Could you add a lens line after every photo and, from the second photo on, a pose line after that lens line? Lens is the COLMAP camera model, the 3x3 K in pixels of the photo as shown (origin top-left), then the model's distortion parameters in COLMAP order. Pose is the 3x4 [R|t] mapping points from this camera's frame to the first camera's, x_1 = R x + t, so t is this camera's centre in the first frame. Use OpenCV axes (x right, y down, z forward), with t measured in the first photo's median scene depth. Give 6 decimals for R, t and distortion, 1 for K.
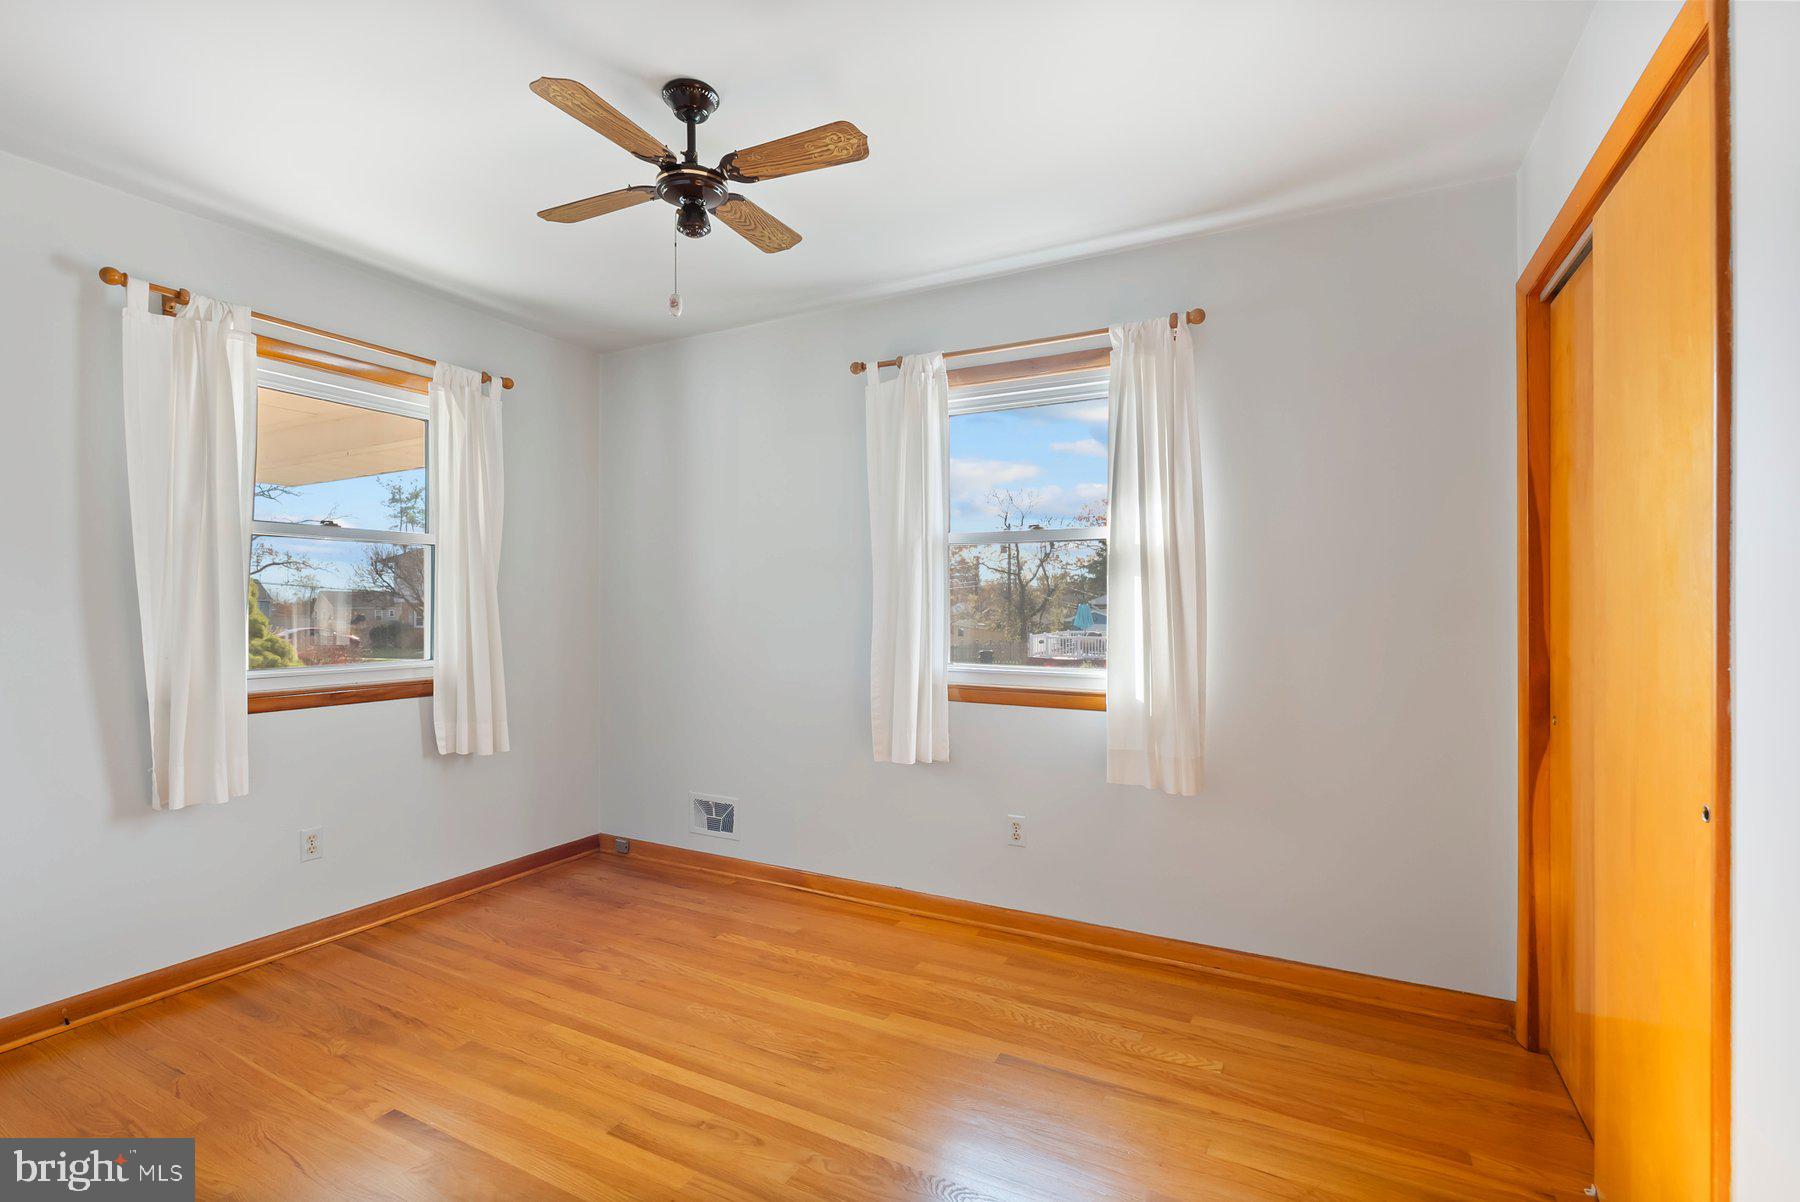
lens RADIAL K [[819.7, 0, 896.3], [0, 819.7, 594.5], [0, 0, 1]] dist [0.000500, -0.000015]
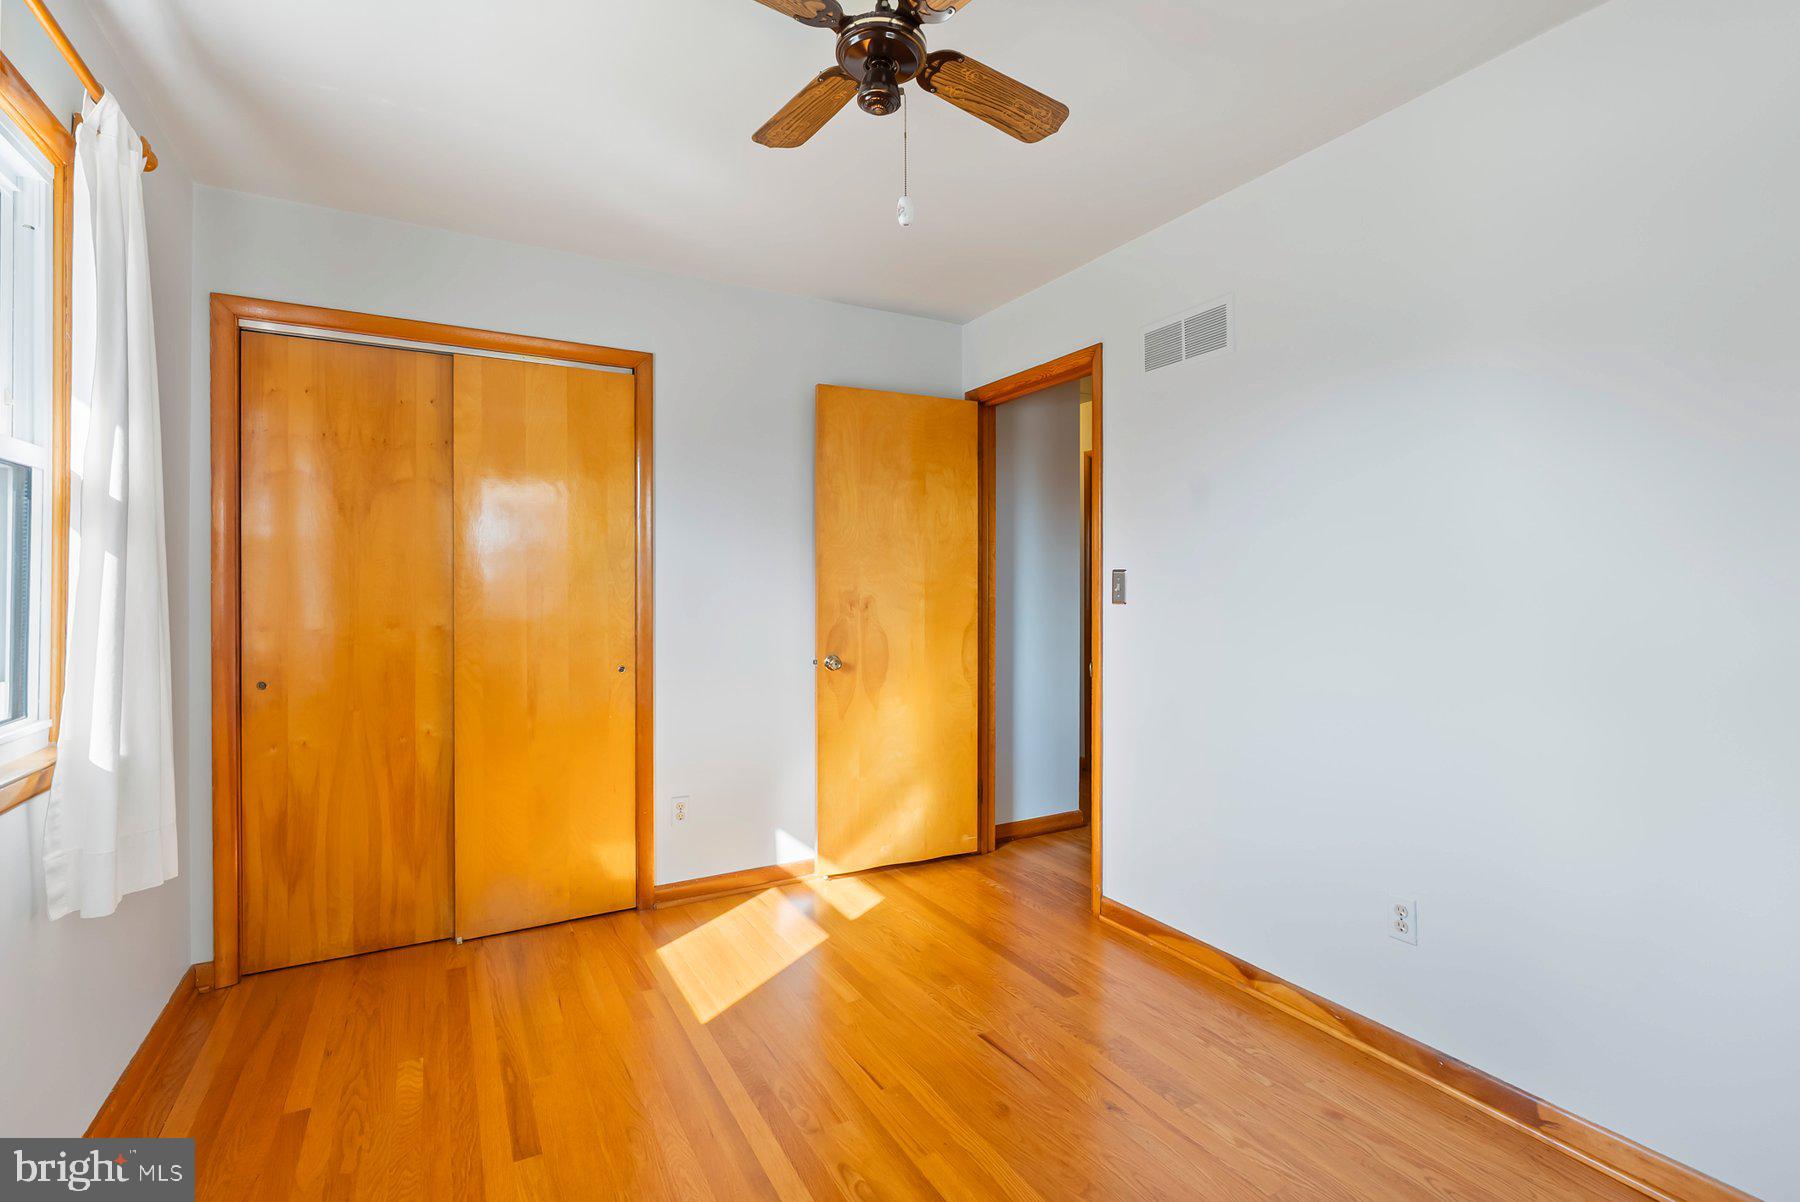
lens RADIAL K [[819.7, 0, 897.1], [0, 819.7, 591.6], [0, 0, 1]] dist [0.000500, -0.000015]
pose [[-0.843805, 0.007339, 0.536599, -0.592250], [0.008342, 0.999965, -0.000558, 0.023324], [-0.536585, 0.004005, -0.843837, 1.439802]]
